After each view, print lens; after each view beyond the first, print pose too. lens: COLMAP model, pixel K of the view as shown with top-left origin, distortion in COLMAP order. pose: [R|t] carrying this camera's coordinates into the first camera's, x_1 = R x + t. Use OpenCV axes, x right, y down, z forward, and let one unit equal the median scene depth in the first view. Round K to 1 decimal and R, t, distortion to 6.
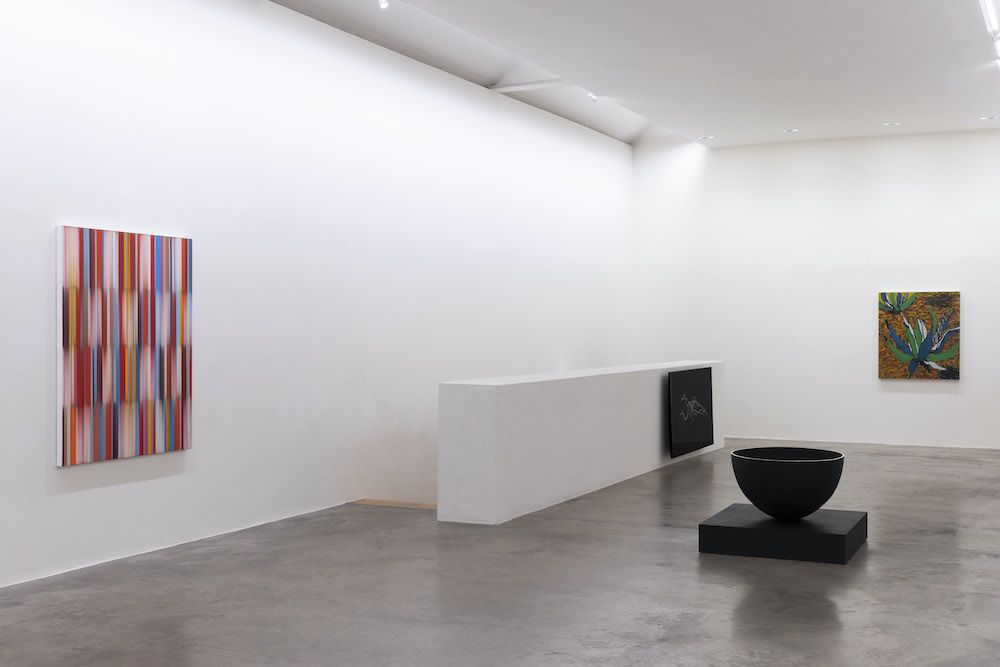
lens RADIAL K [[1204.3, 0, 503.5], [0, 1204.3, 339.5], [0, 0, 1]] dist [0.024383, 0.000000]
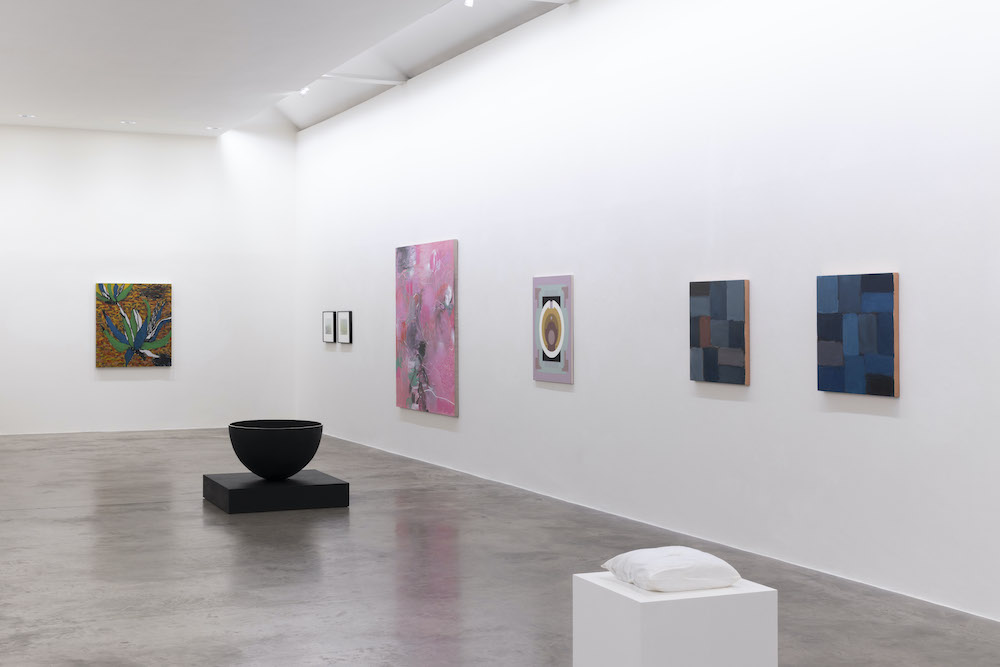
lens RADIAL K [[1383.3, 0, 506.8], [0, 1383.3, 324.8], [0, 0, 1]] dist [0.002877, 0.000000]
pose [[0.656577, -0.003627, 0.754250, -0.348291], [0.007134, 0.999974, -0.001401, 0.000385], [-0.754225, 0.006301, 0.656586, -0.029351]]
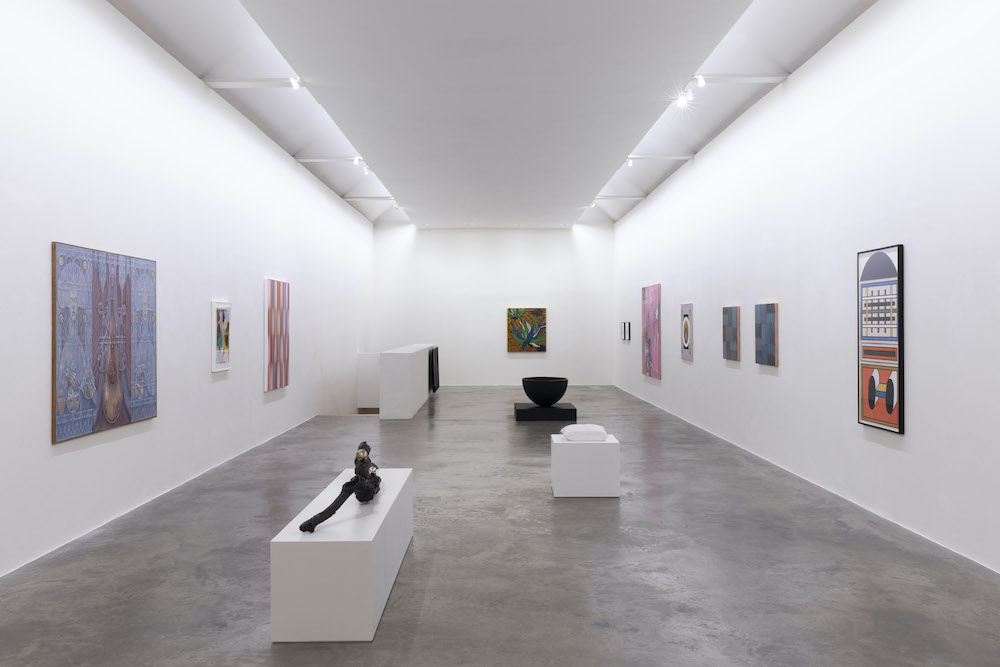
lens RADIAL K [[884.1, 0, 500.7], [0, 884.1, 333.8], [0, 0, 1]] dist [-0.005174, -0.000577]
pose [[0.899585, -0.005333, 0.436713, -0.329597], [0.005767, 0.999983, 0.000333, 0.002466], [-0.436708, 0.002219, 0.899601, -0.288181]]
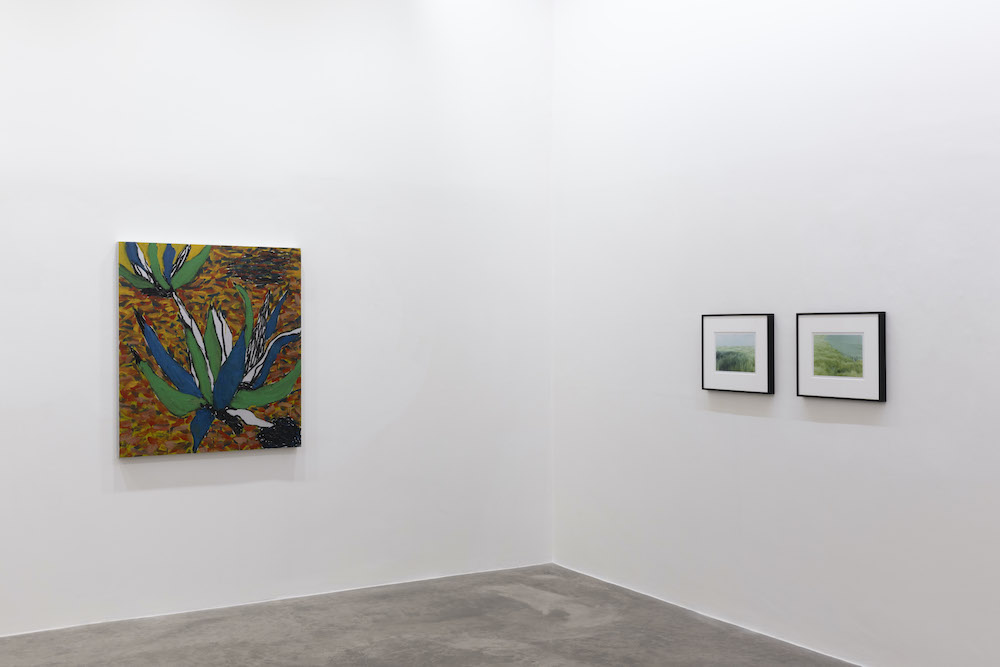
lens RADIAL K [[1121.8, 0, 495.4], [0, 1121.8, 341.9], [0, 0, 1]] dist [0.029382, 0.000000]
pose [[0.557145, -0.011232, 0.830340, 0.073180], [0.008723, 0.999933, 0.007673, -0.007752], [-0.830370, 0.002968, 0.557205, 0.701382]]
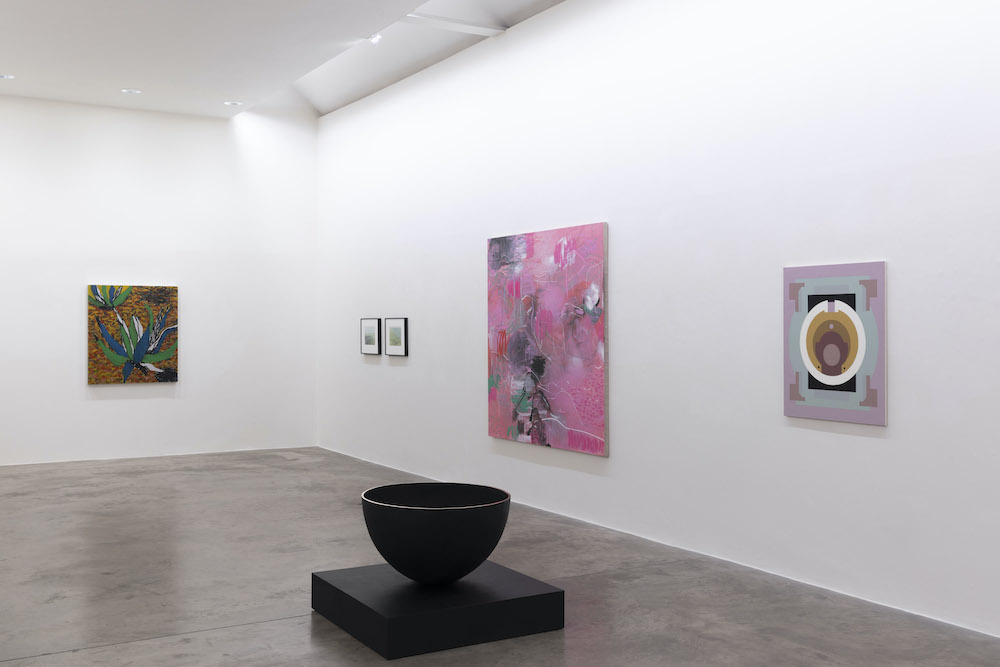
lens RADIAL K [[1061.7, 0, 498.0], [0, 1061.7, 332.0], [0, 0, 1]] dist [0.017352, 0.000000]
pose [[0.565703, -0.005119, 0.824593, -0.153579], [0.008003, 0.999968, 0.000718, -0.003421], [-0.824570, 0.006193, 0.565726, 0.332617]]
